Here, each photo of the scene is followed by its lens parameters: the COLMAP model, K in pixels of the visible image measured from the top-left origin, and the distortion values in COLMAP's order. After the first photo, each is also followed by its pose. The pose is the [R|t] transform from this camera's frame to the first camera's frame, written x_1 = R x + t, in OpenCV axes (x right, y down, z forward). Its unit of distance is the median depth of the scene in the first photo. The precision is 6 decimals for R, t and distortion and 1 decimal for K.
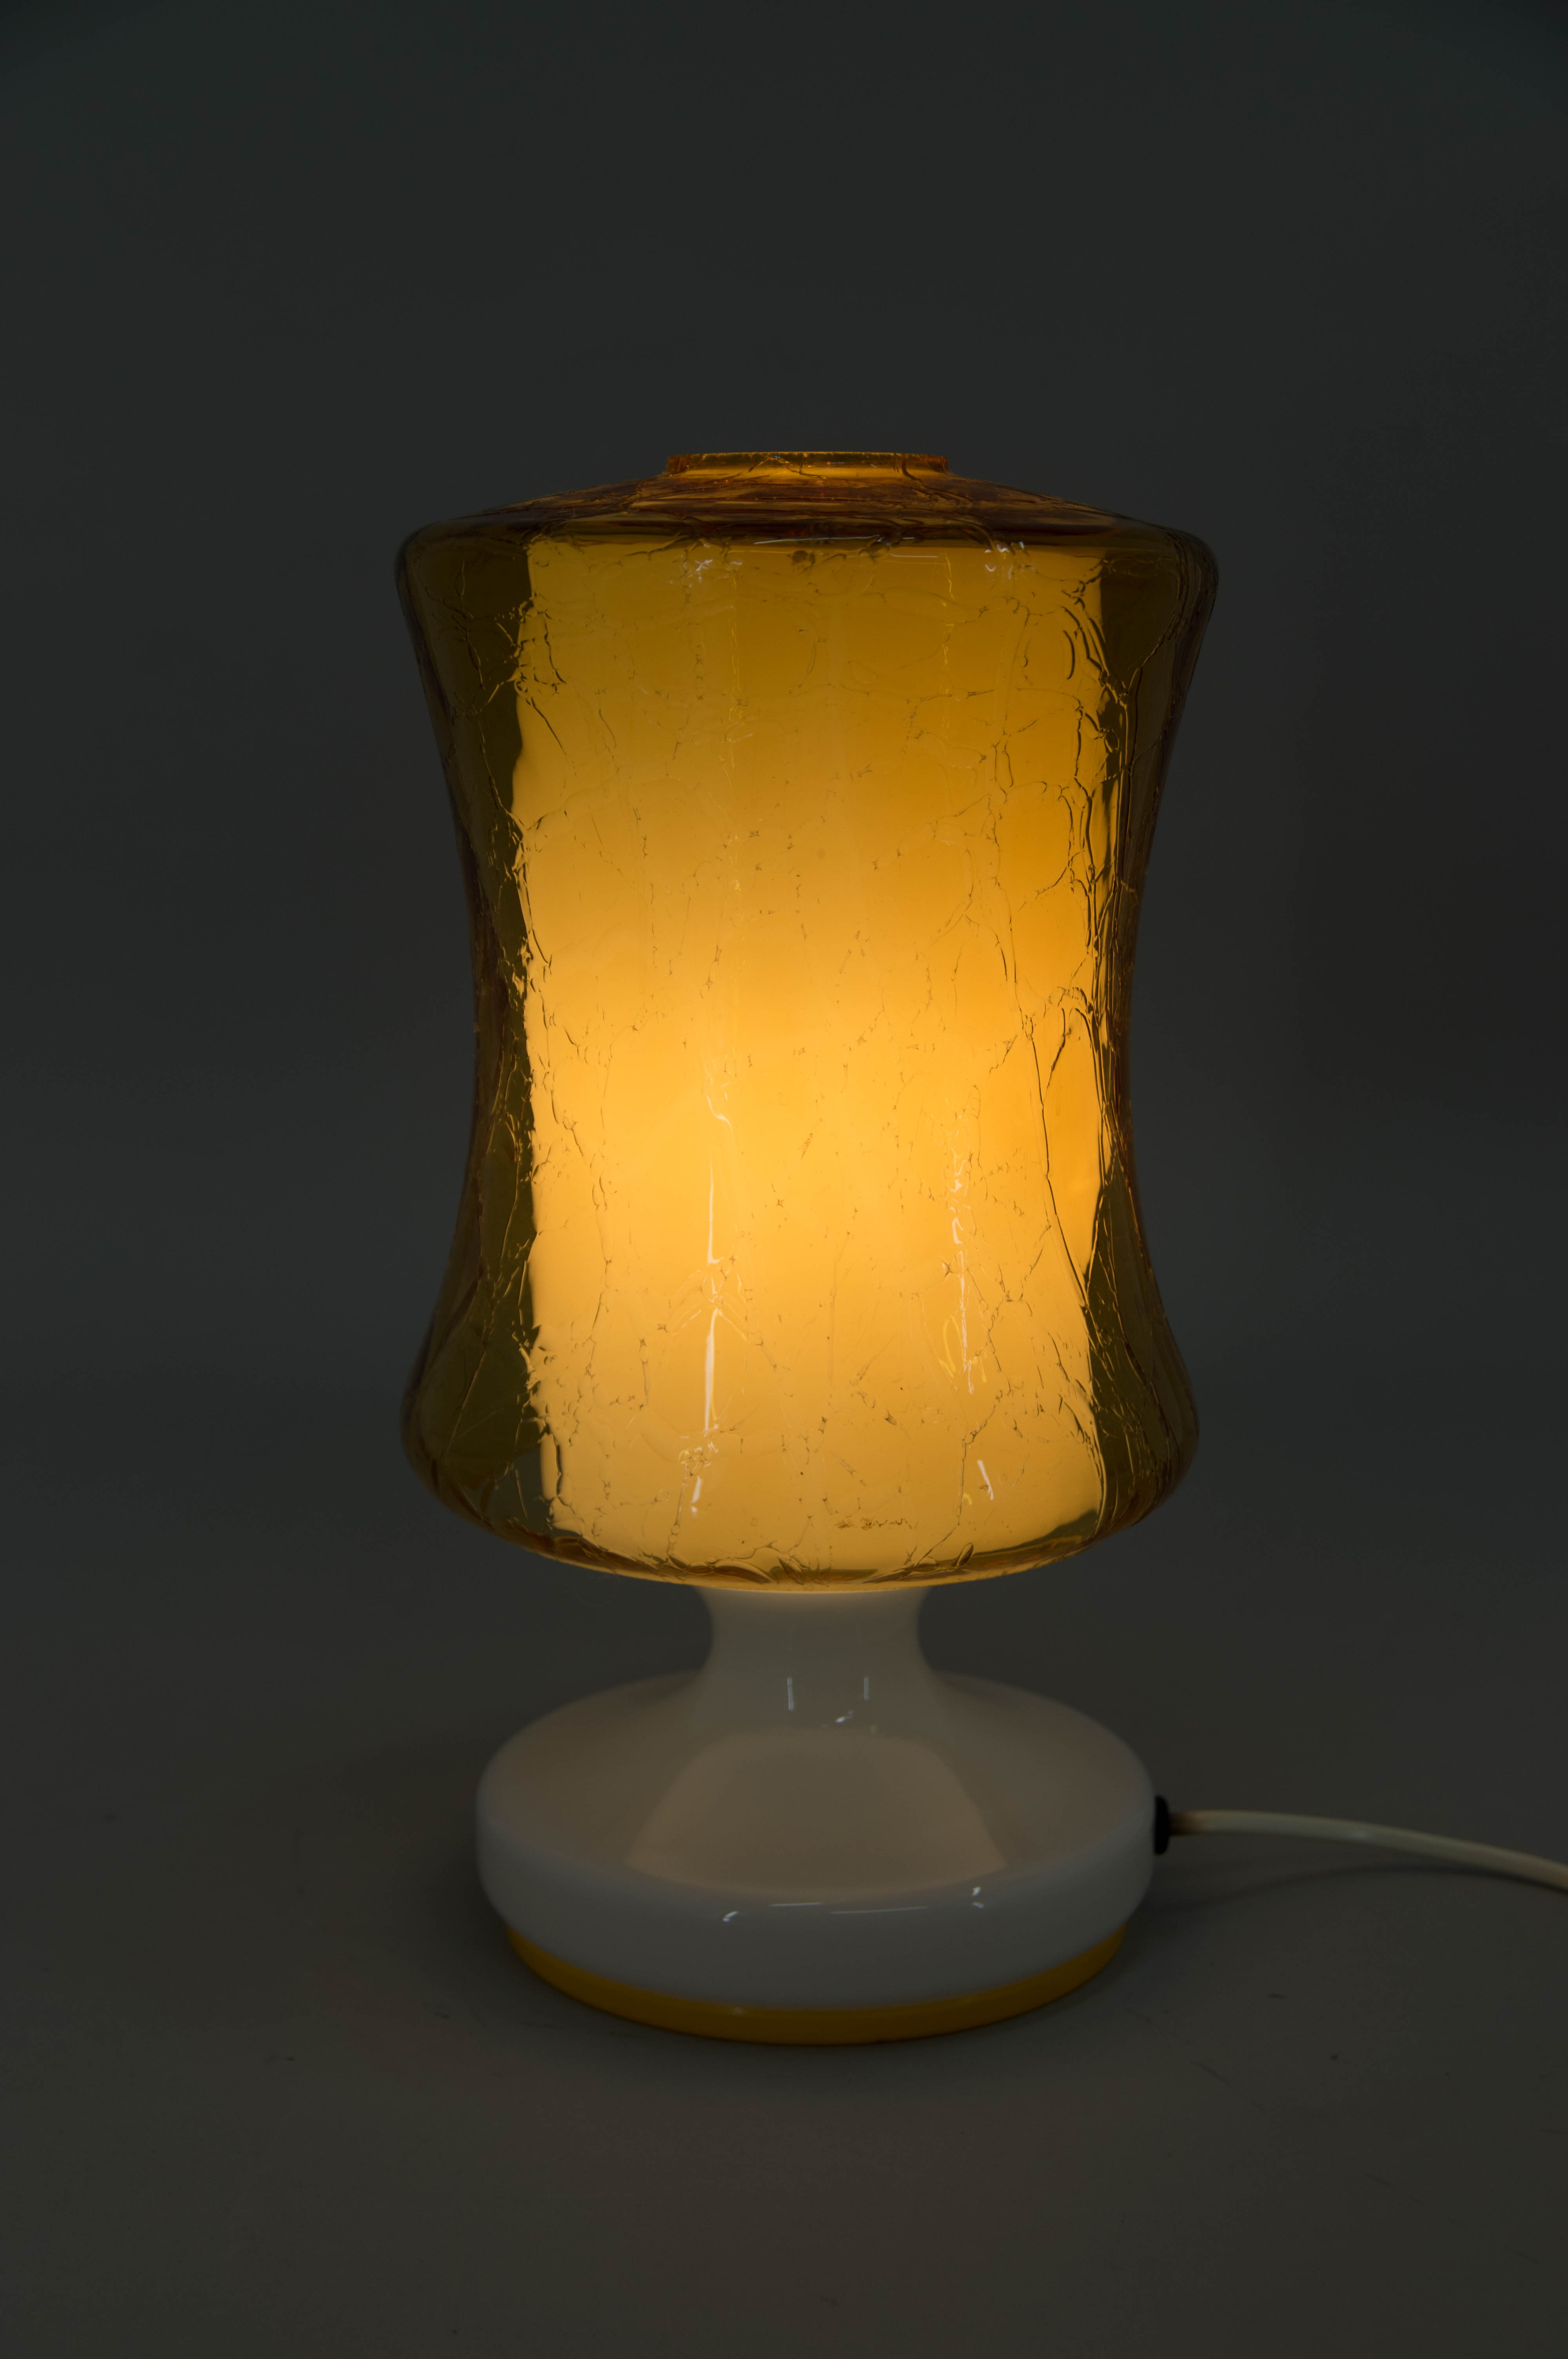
lens RADIAL K [[3526.6, 0, 780.0], [0, 3526.6, 1193.9], [0, 0, 1]] dist [0.003468, 0.000000]
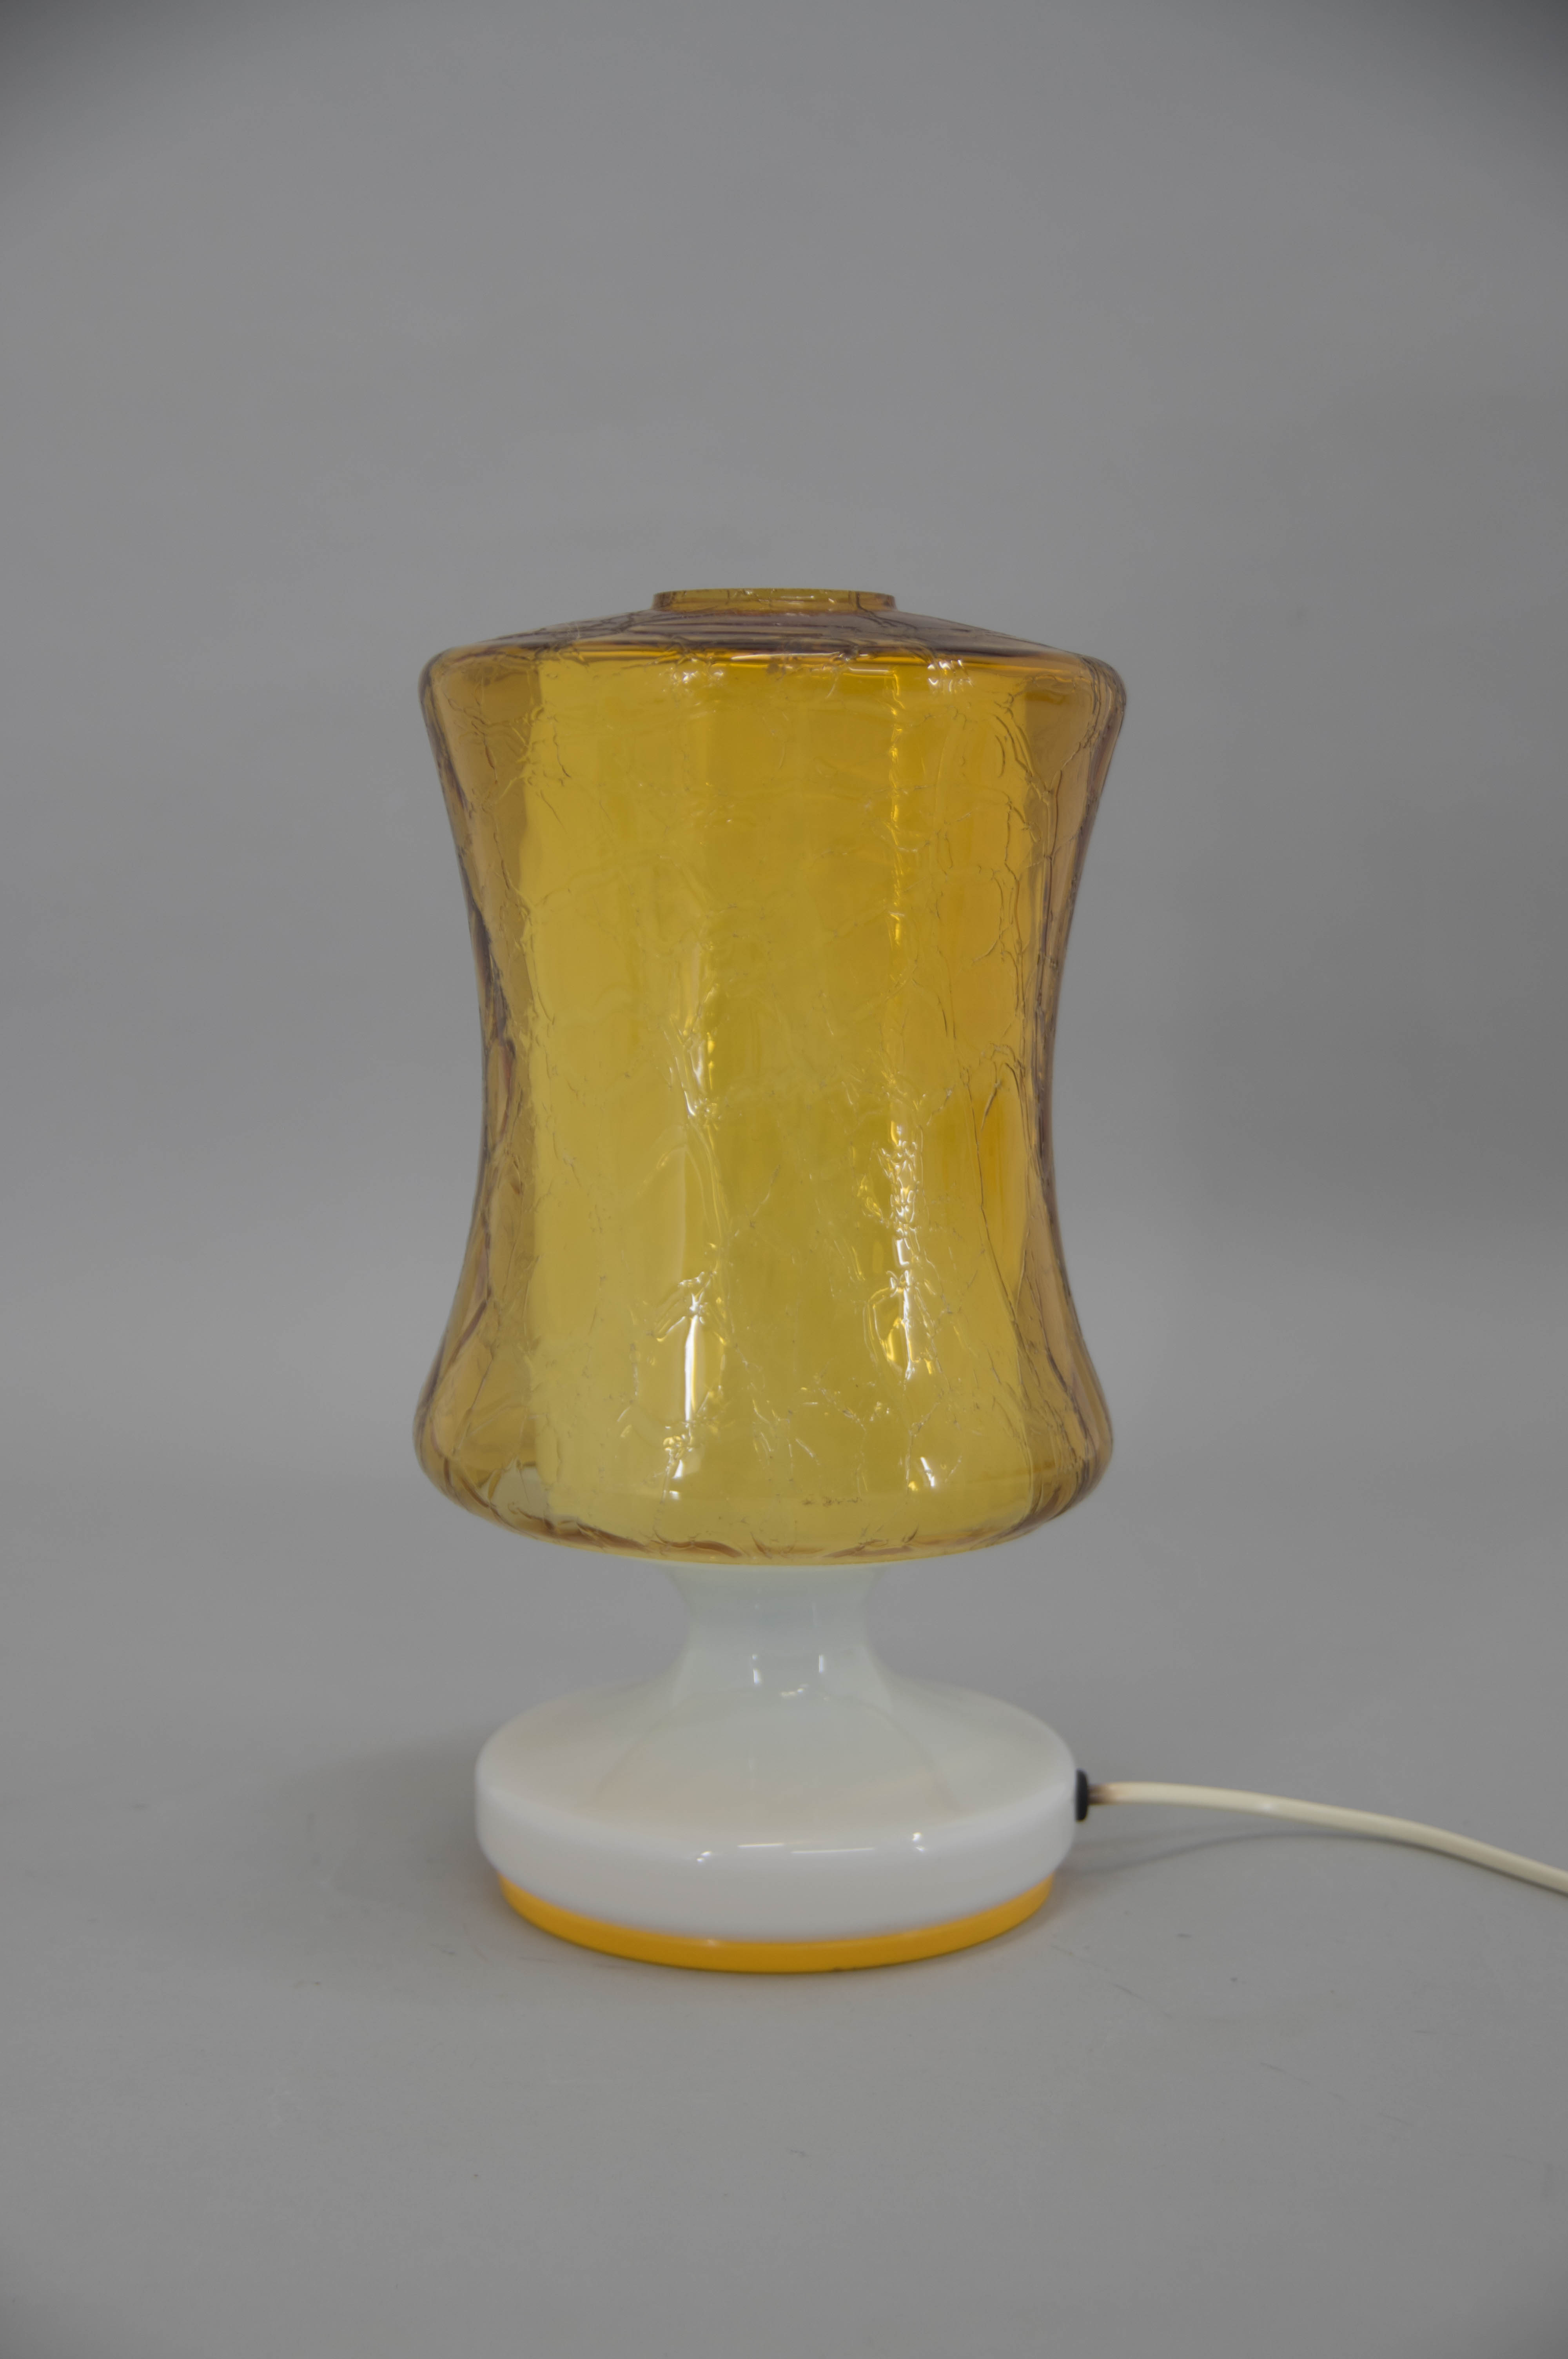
lens RADIAL K [[3405.0, 0, 782.0], [0, 3405.0, 1166.5], [0, 0, 1]] dist [-0.002150, 0.000000]
pose [[0.999734, 0.003127, 0.022859, -0.015396], [-0.001674, 0.997993, -0.063305, 0.052587], [-0.023011, 0.063250, 0.997732, -0.114575]]
